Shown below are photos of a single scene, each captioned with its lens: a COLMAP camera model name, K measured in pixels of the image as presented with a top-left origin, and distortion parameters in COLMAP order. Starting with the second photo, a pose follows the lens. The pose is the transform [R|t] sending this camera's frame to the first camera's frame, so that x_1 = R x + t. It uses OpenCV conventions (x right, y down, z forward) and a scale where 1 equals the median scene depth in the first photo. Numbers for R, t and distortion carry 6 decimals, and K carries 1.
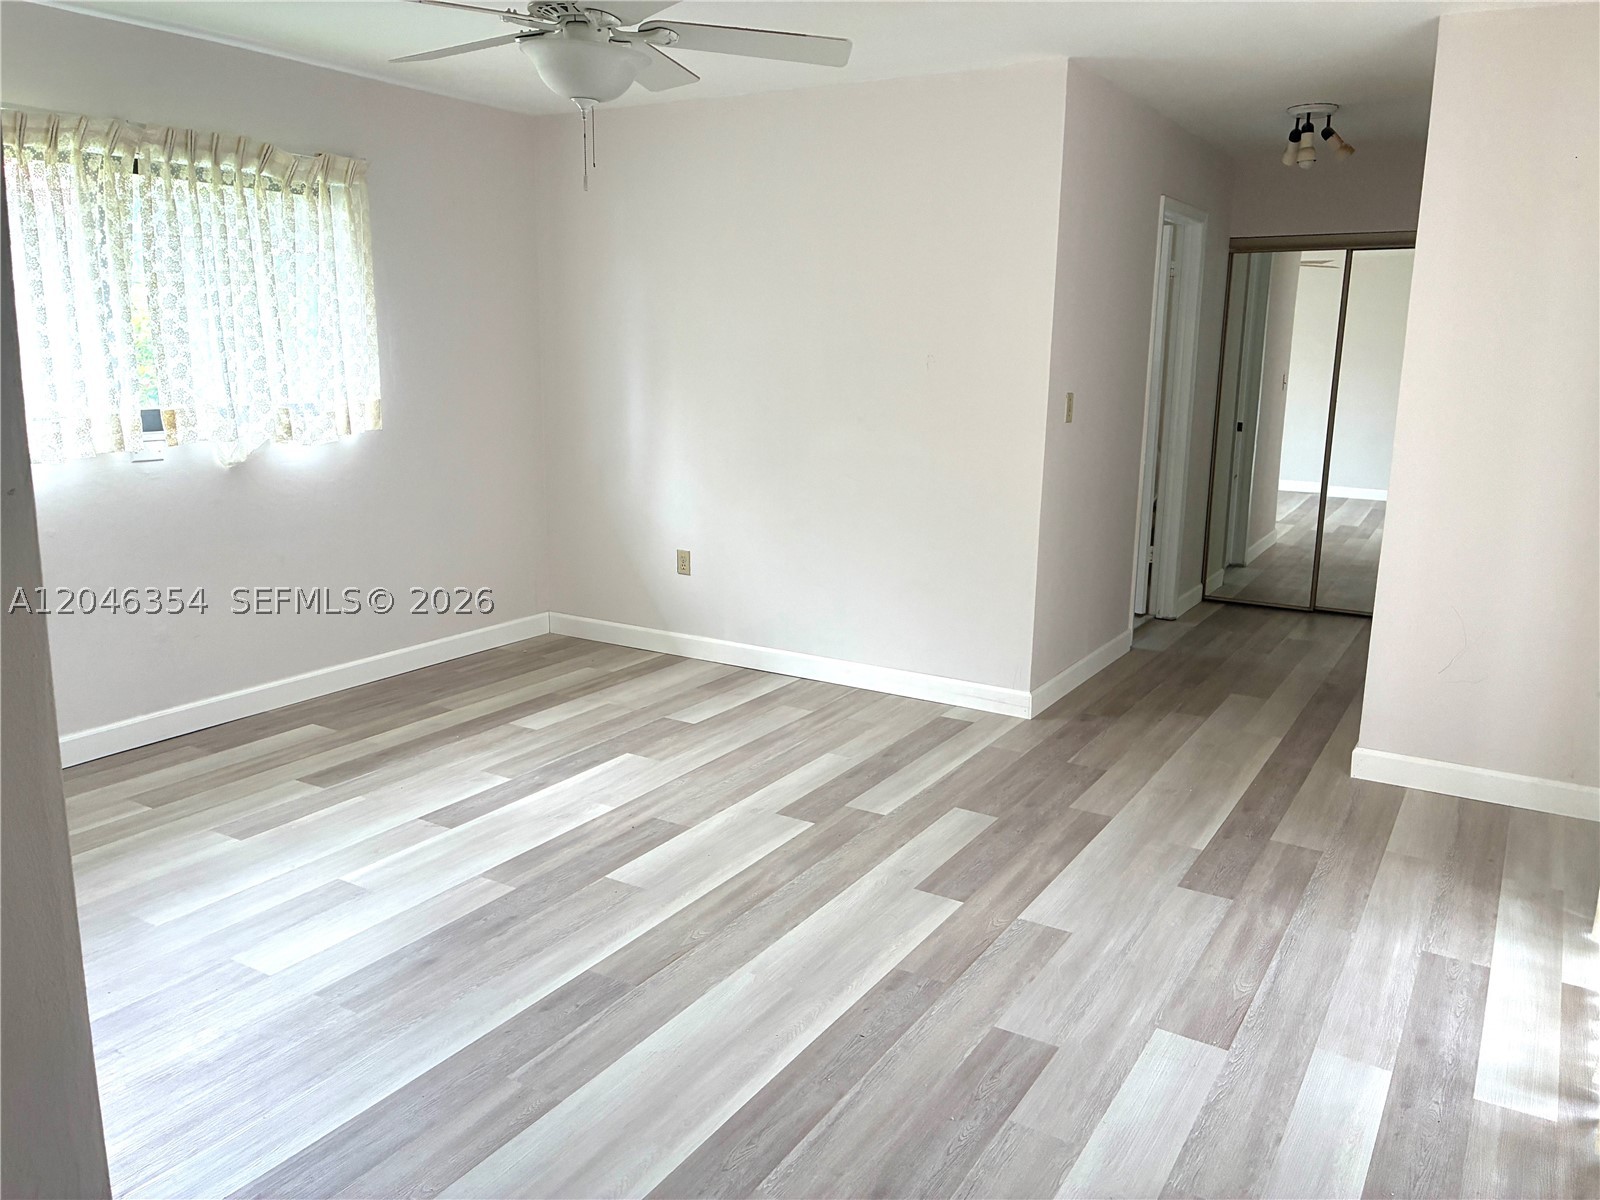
lens RADIAL K [[1201.4, 0, 794.7], [0, 1201.4, 596.6], [0, 0, 1]] dist [0.002977, 0.022878]
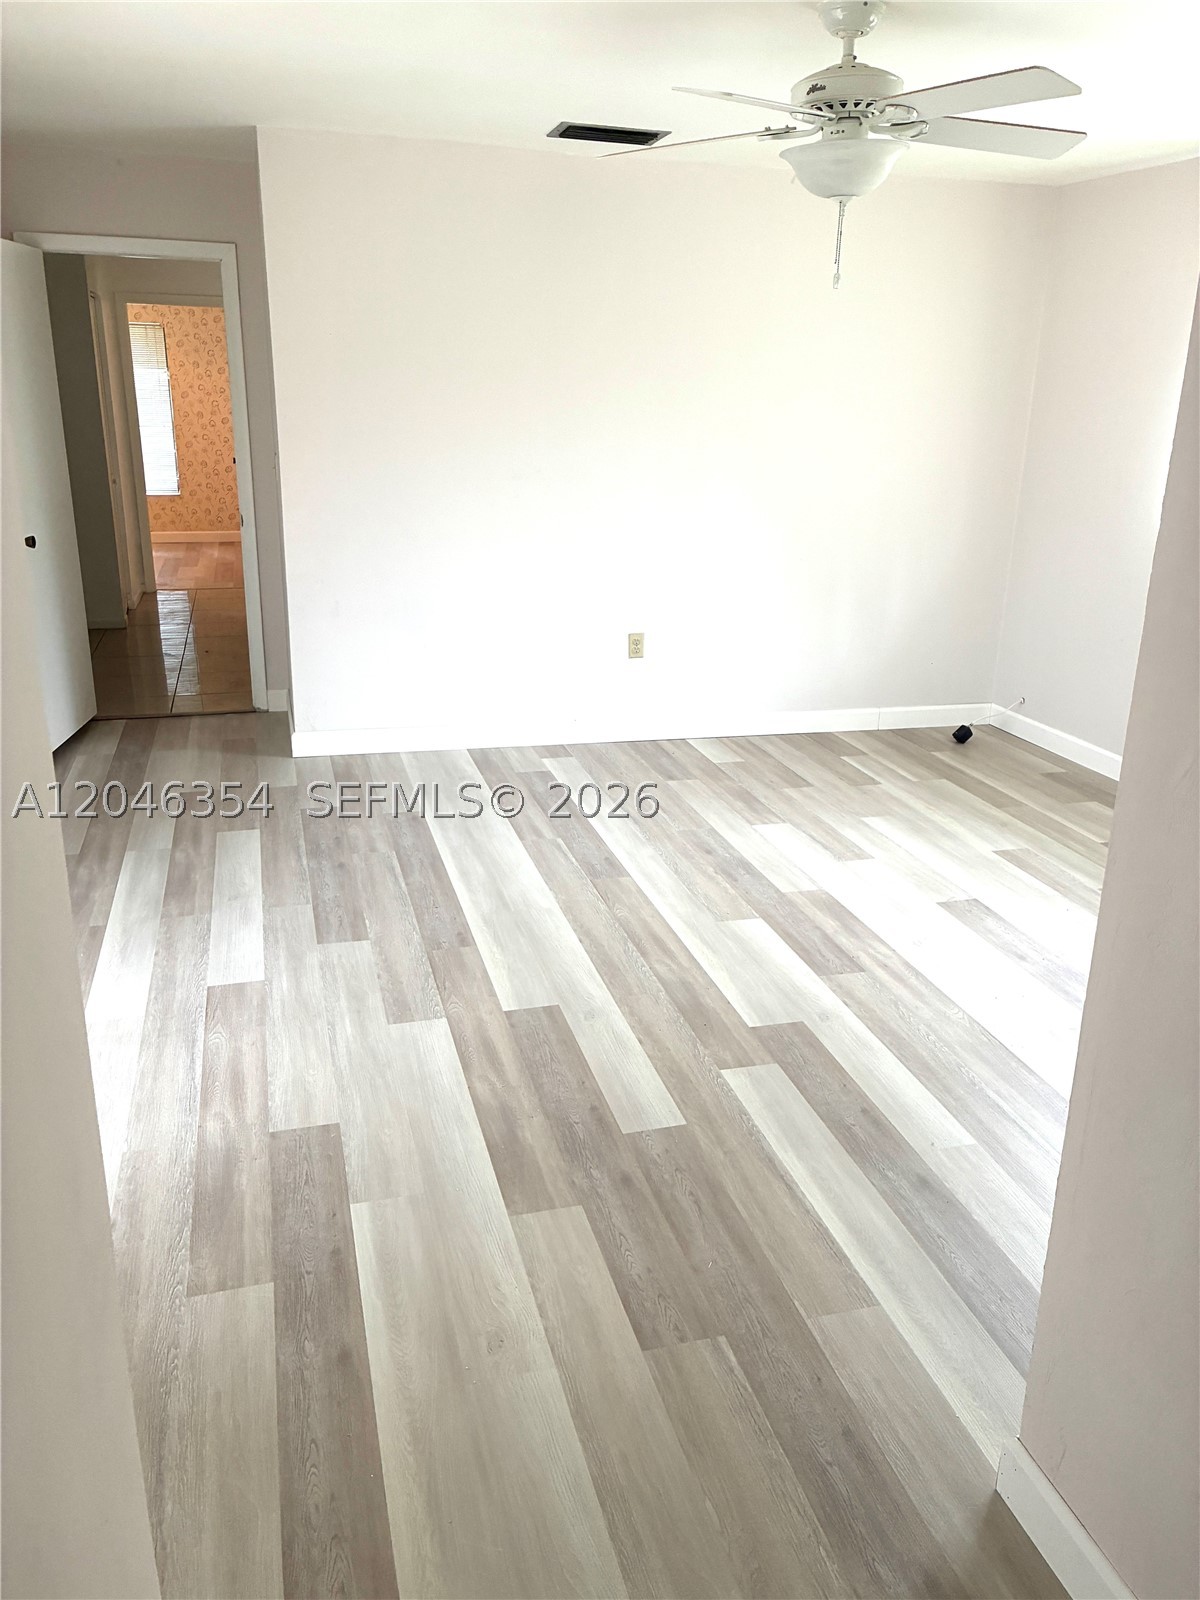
lens RADIAL K [[1201.4, 0, 598.8], [0, 1201.4, 799.8], [0, 0, 1]] dist [0.002977, 0.022878]
pose [[-0.673825, 0.212584, -0.707649, 0.738646], [-0.184819, 0.878783, 0.439979, -0.342268], [0.715403, 0.427256, -0.552857, 1.505462]]
